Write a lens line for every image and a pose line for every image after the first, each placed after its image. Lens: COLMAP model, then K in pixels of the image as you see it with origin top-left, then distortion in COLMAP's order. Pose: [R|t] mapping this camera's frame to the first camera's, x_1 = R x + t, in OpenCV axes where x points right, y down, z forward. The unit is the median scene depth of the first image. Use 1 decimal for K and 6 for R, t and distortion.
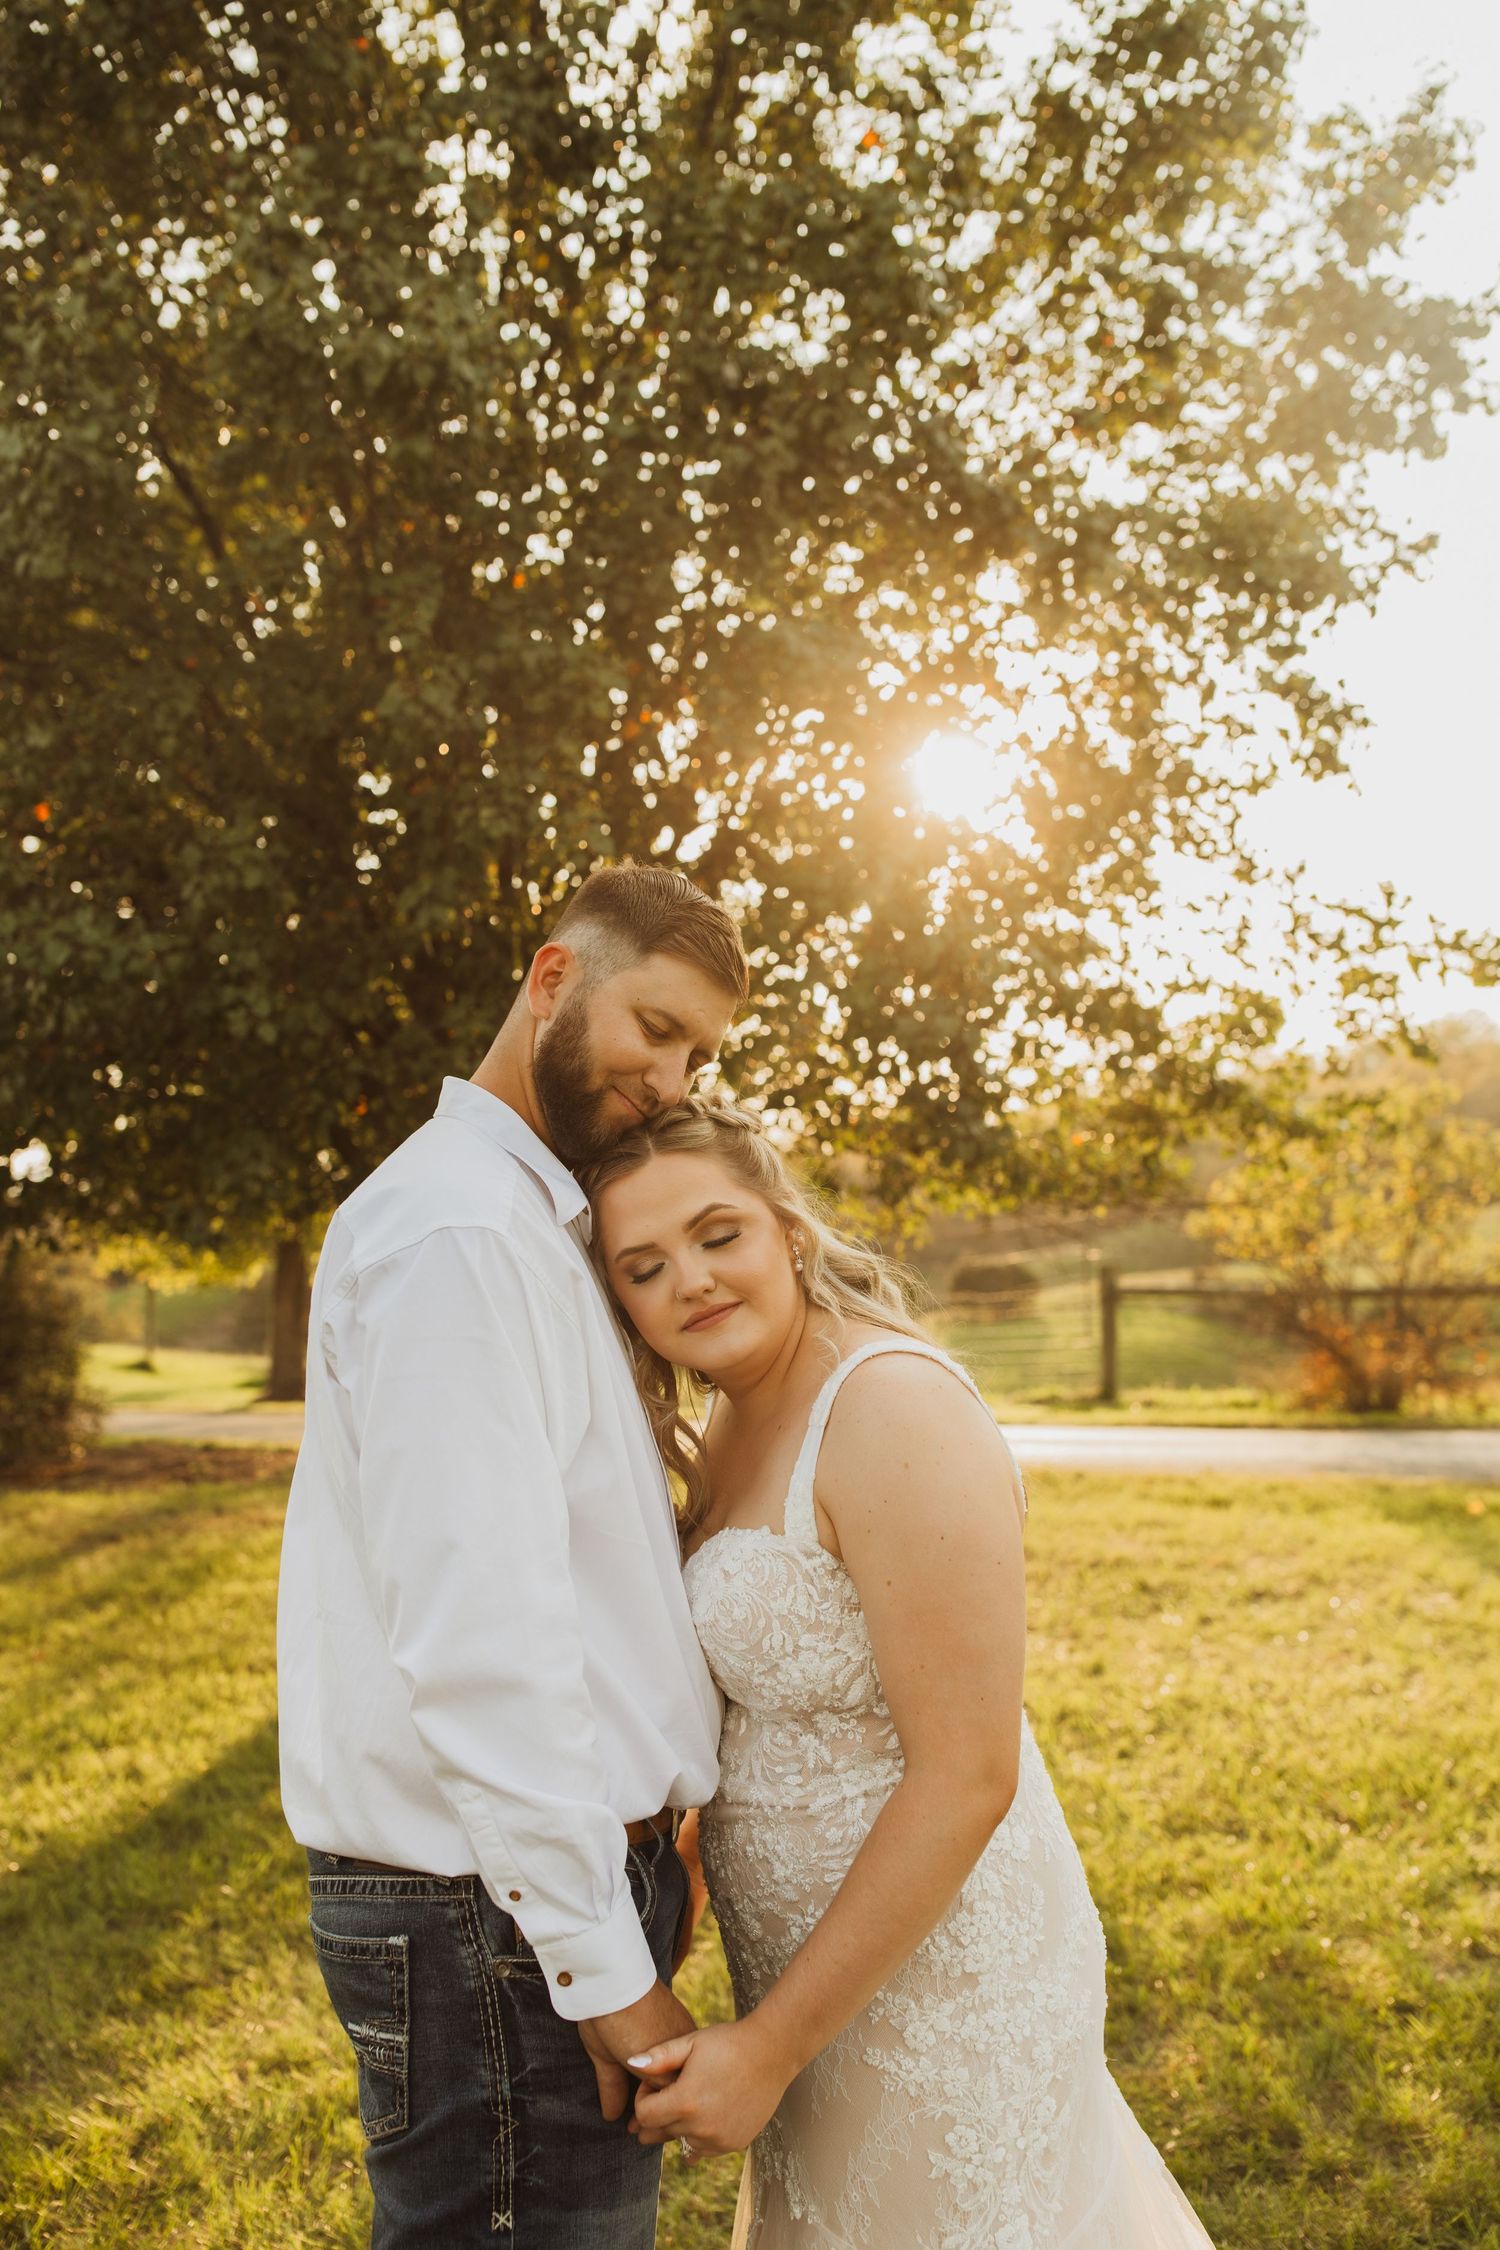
lens RADIAL K [[2278.8, 0, 750.0], [0, 2278.8, 1125.0], [0, 0, 1]] dist [0.016855, 0.018036]
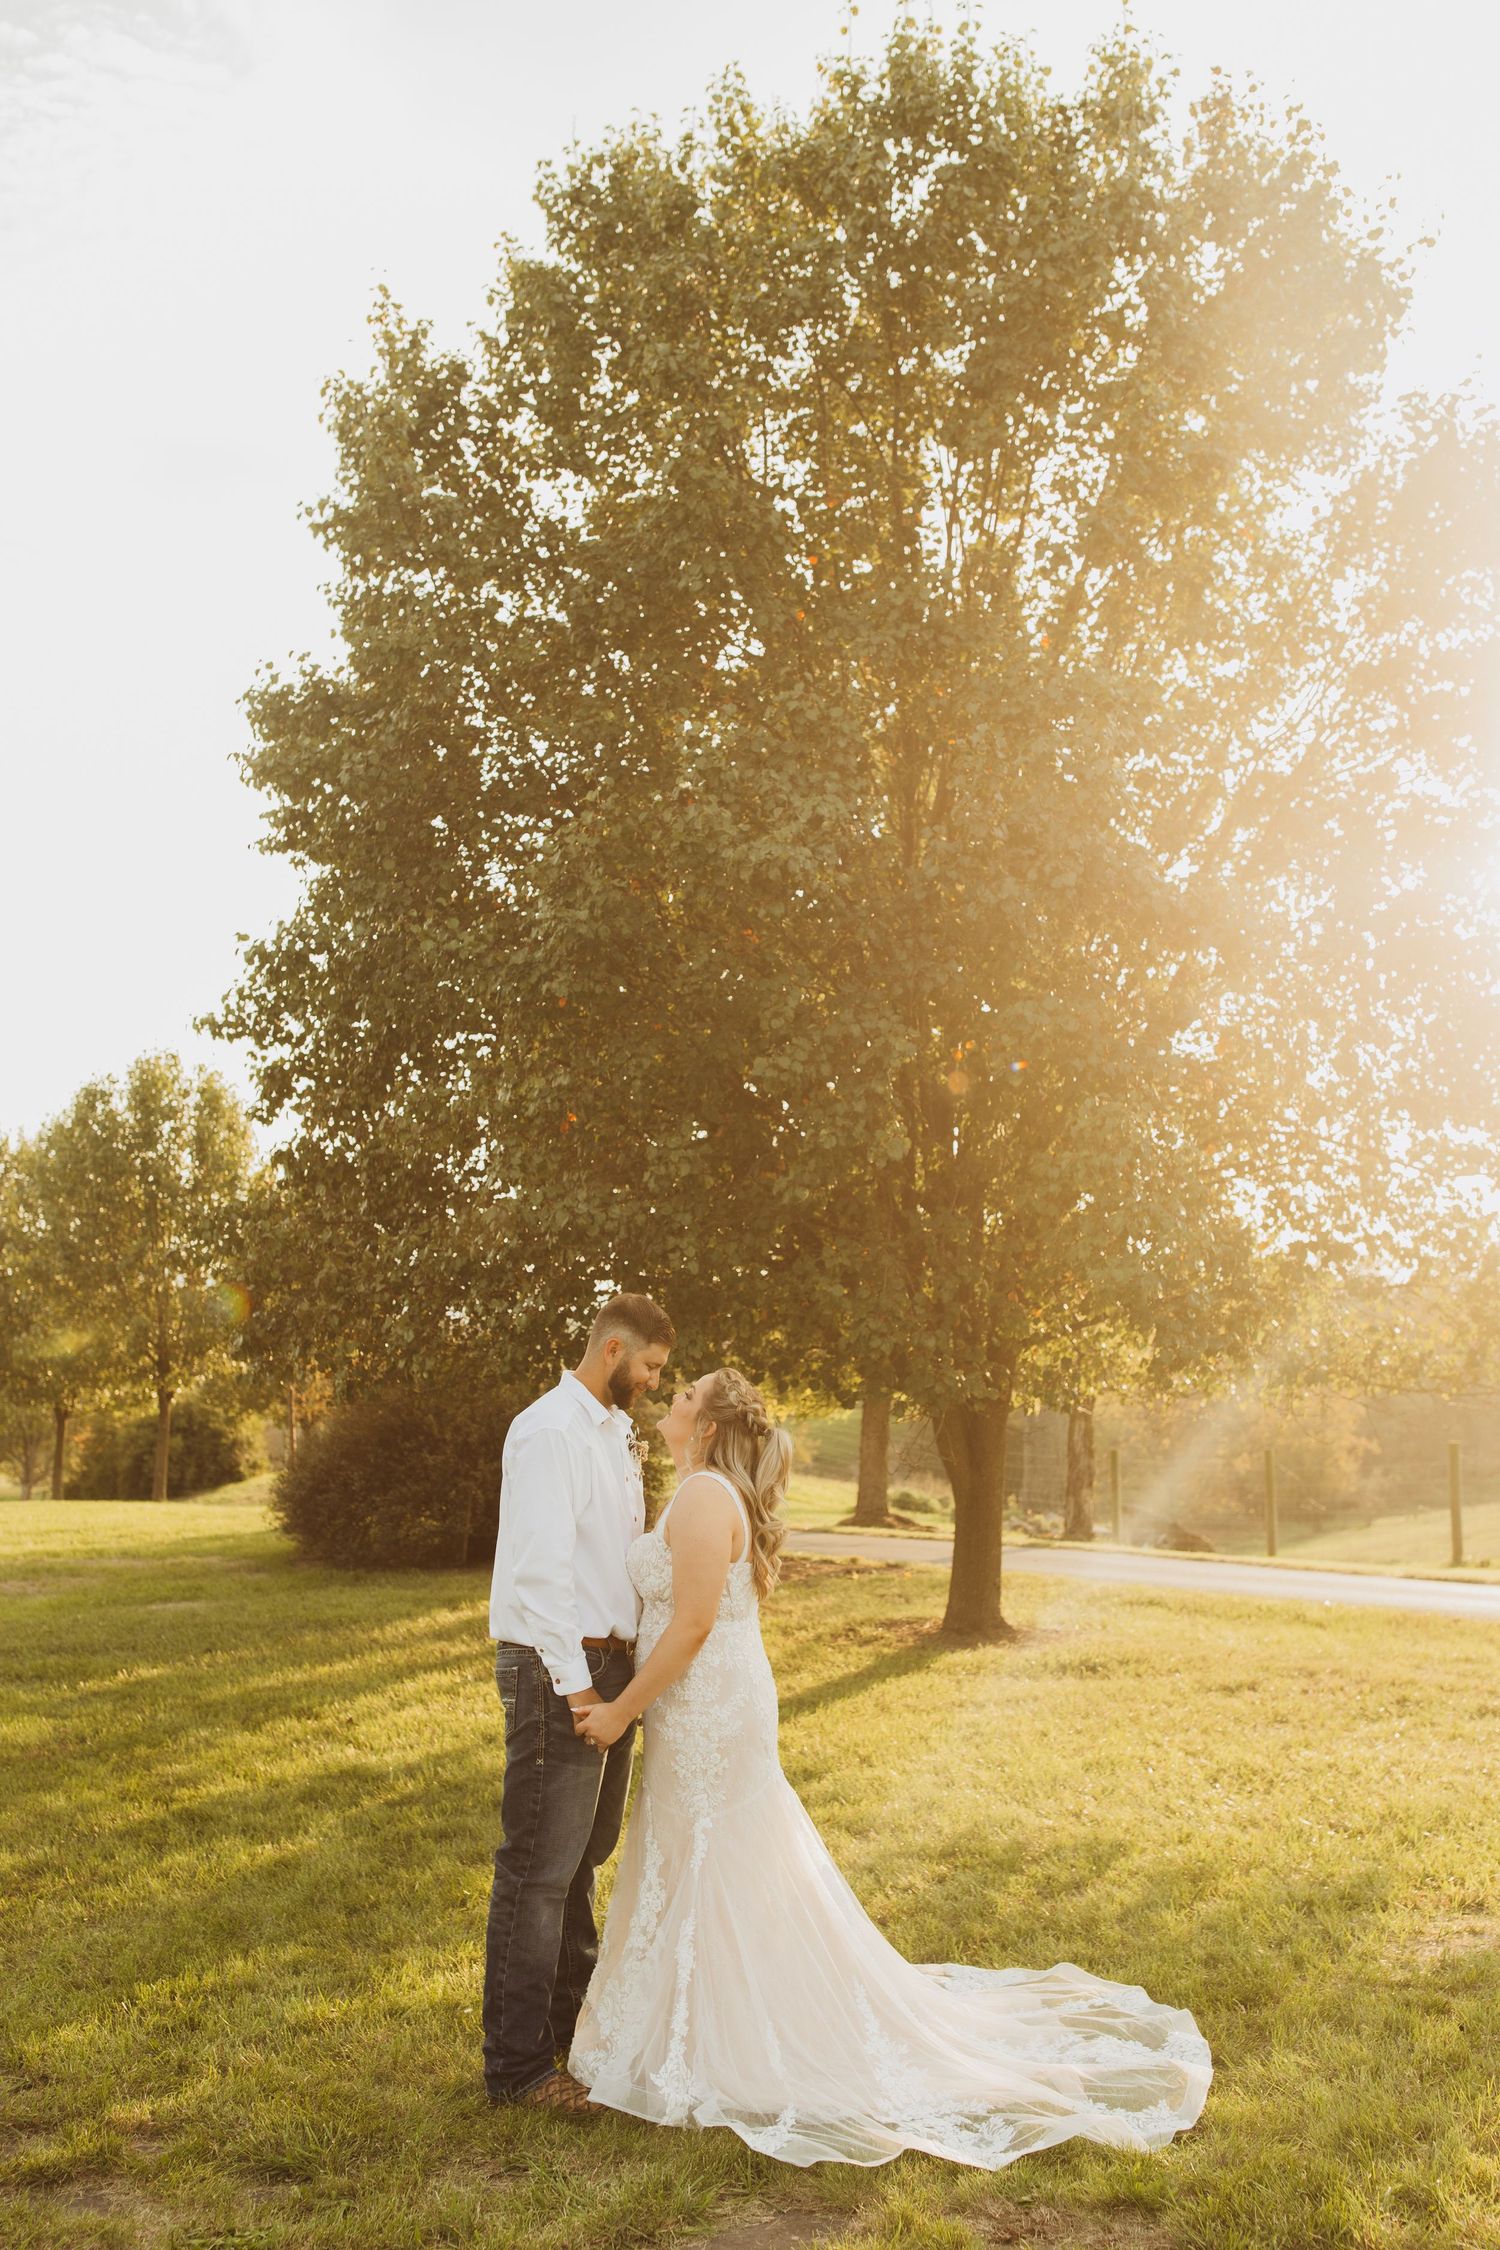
lens RADIAL K [[2293.9, 0, 677.7], [0, 2293.9, 1043.5], [0, 0, 1]] dist [-0.010321, 0.002917]
pose [[0.949854, -0.007658, -0.312599, 0.177501], [-0.021366, 0.995774, -0.089315, -0.034539], [0.311962, 0.091515, 0.945677, -0.329412]]
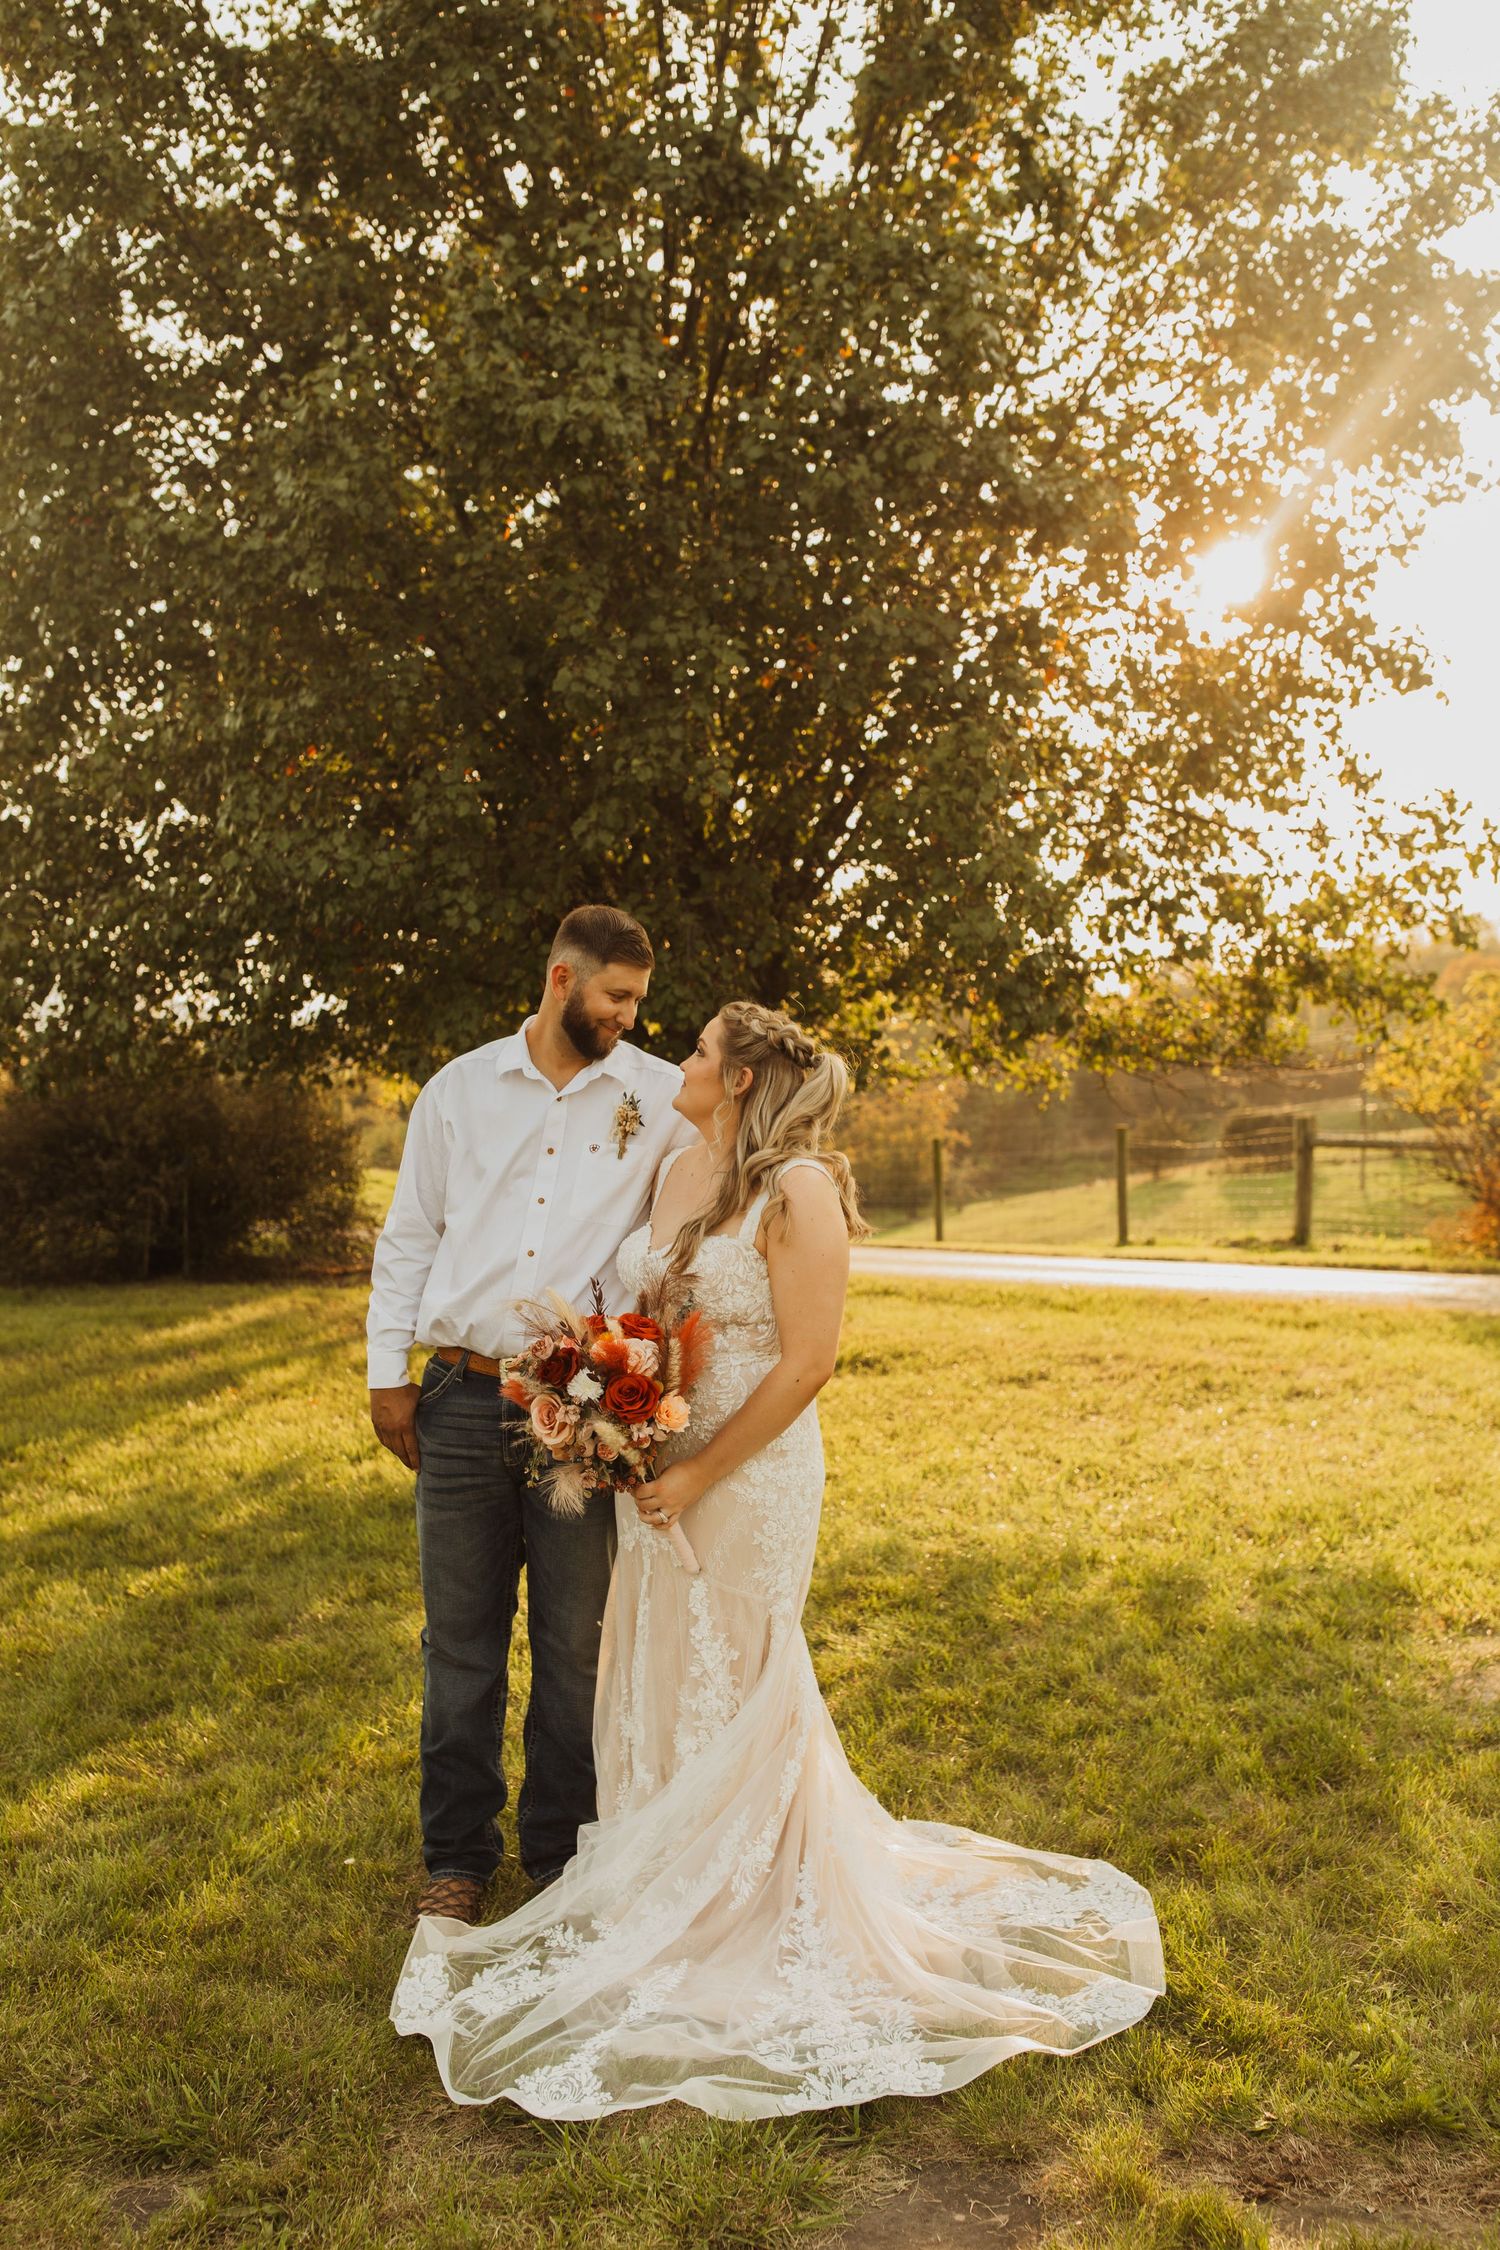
lens RADIAL K [[2259.0, 0, 750.0], [0, 2259.0, 1125.0], [0, 0, 1]] dist [-0.007000, 0.004160]
pose [[0.992558, 0.022917, -0.119595, 0.068743], [-0.014525, 0.997401, 0.070573, -0.013351], [0.120902, -0.068311, 0.990311, -0.183539]]
